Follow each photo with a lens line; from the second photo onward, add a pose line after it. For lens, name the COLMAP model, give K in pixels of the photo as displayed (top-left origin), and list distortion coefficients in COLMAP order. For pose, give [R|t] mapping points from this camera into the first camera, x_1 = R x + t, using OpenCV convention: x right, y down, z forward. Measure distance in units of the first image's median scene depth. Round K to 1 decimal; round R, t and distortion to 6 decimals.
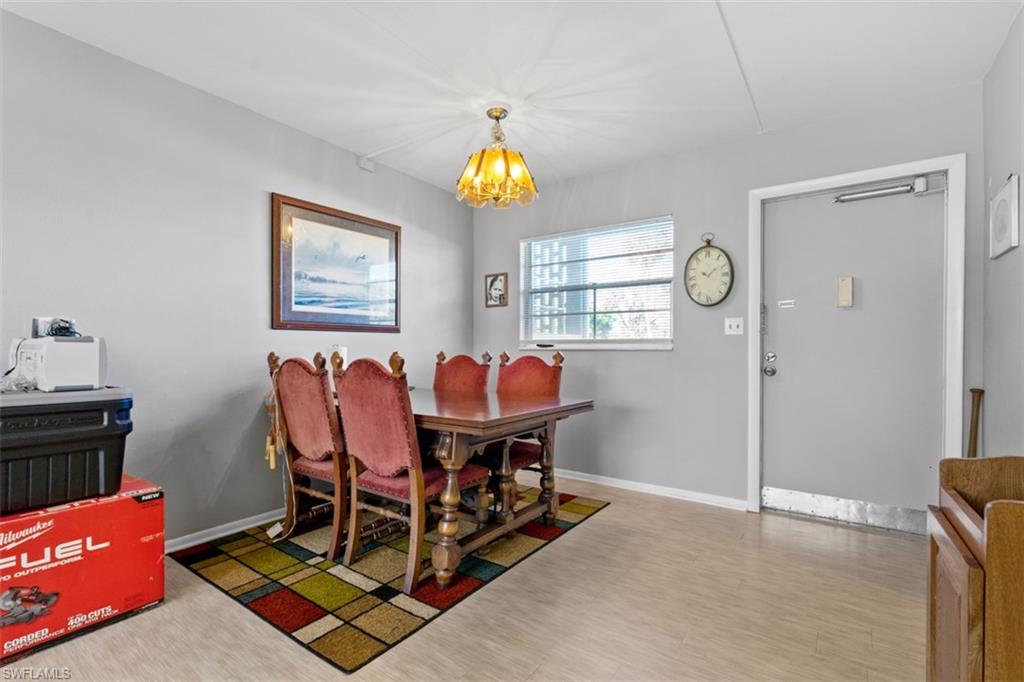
lens RADIAL K [[471.8, 0, 508.3], [0, 471.8, 351.8], [0, 0, 1]] dist [0.000518, 0.000167]
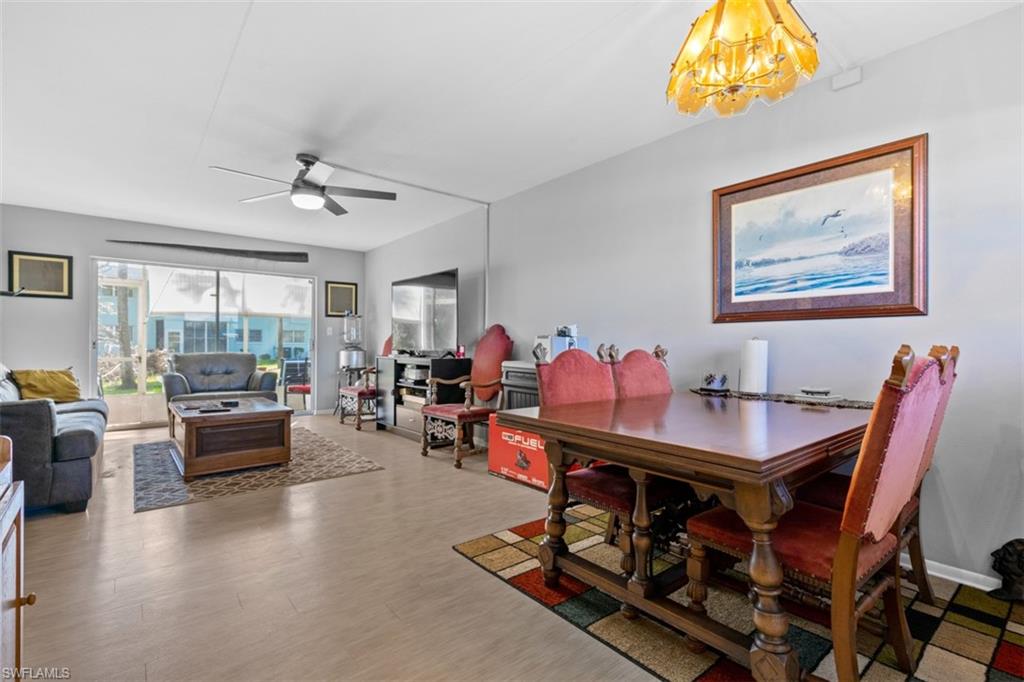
lens RADIAL K [[465.4, 0, 510.6], [0, 465.4, 346.4], [0, 0, 1]] dist [-0.000047, -0.000024]
pose [[-0.259832, 0.002496, -0.965651, 0.569078], [-0.011535, 0.999917, 0.005689, 0.001046], [0.965585, 0.012617, -0.259782, 0.813545]]
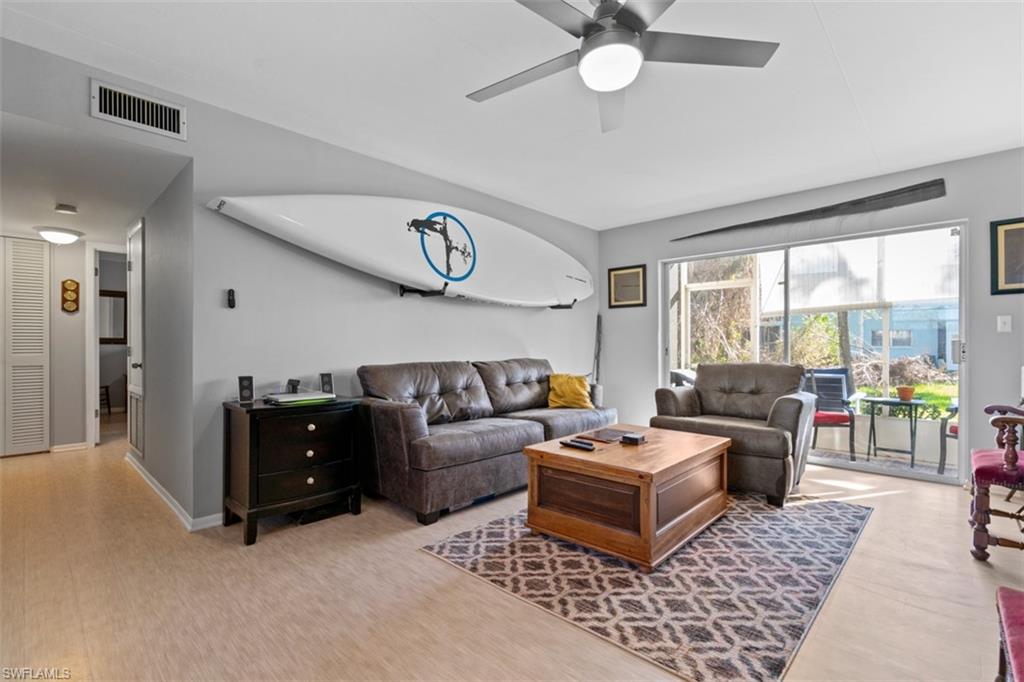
lens RADIAL K [[468.7, 0, 512.7], [0, 468.7, 346.6], [0, 0, 1]] dist [-0.004113, 0.000074]
pose [[-0.990322, -0.001189, 0.138781, -0.422259], [-0.000563, 0.999989, 0.004549, -0.001142], [-0.138785, 0.004427, -0.990313, 0.612221]]
